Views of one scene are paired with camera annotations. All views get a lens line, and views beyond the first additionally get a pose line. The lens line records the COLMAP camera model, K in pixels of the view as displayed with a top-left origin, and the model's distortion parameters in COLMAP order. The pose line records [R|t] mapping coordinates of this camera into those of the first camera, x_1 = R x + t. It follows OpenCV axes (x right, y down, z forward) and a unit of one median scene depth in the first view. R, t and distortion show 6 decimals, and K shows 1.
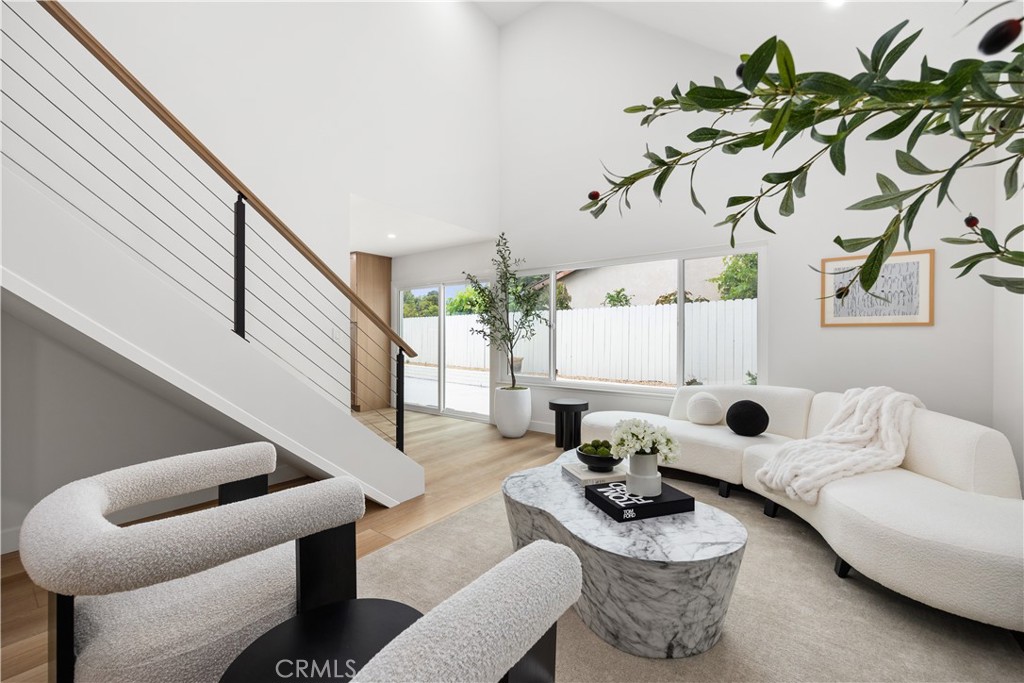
lens RADIAL K [[415.9, 0, 511.6], [0, 415.9, 341.4], [0, 0, 1]] dist [0.000469, -0.000449]
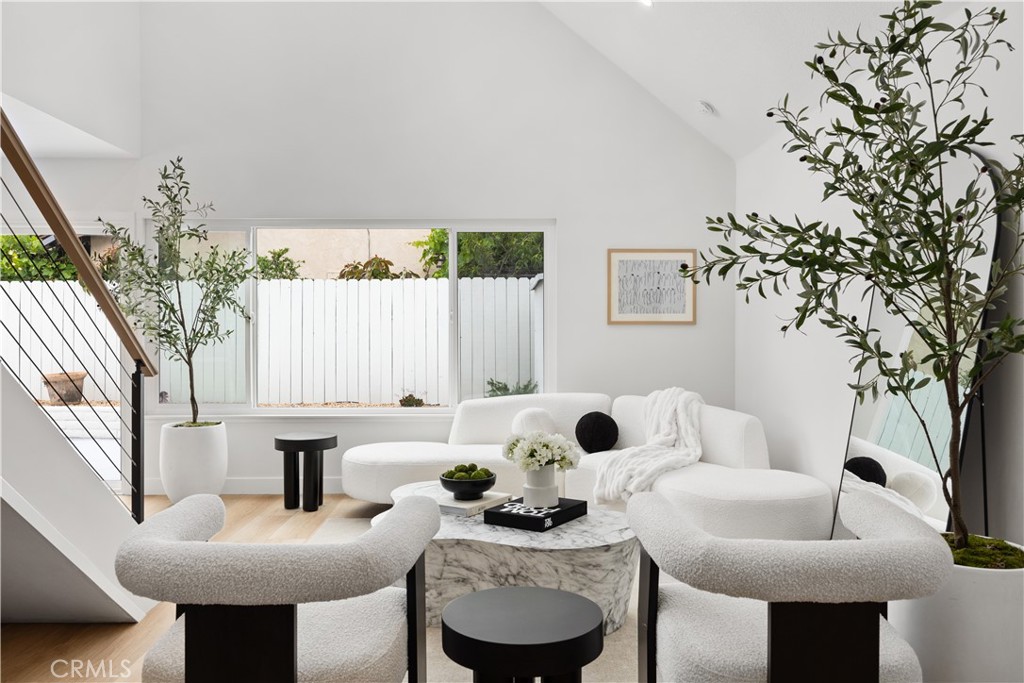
lens RADIAL K [[803.5, 0, 508.8], [0, 803.5, 336.9], [0, 0, 1]] dist [-0.012608, -0.002364]
pose [[0.785413, -0.009391, 0.618901, -0.758604], [0.006638, 0.999955, 0.006748, -0.032616], [-0.618937, -0.001192, 0.785440, -0.346863]]
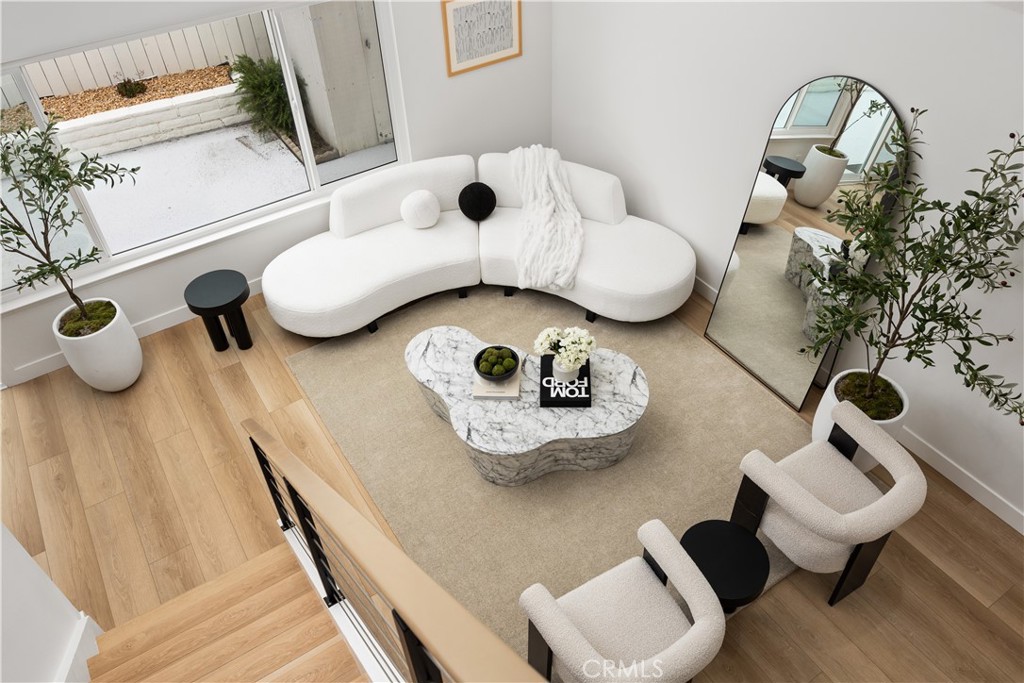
lens RADIAL K [[778.3, 0, 516.7], [0, 778.3, 343.4], [0, 0, 1]] dist [-0.015104, 0.005325]
pose [[0.334047, -0.647630, 0.684826, -1.140517], [0.031525, 0.733833, 0.678598, -1.160639], [-0.942029, -0.205094, 0.265552, 0.454078]]
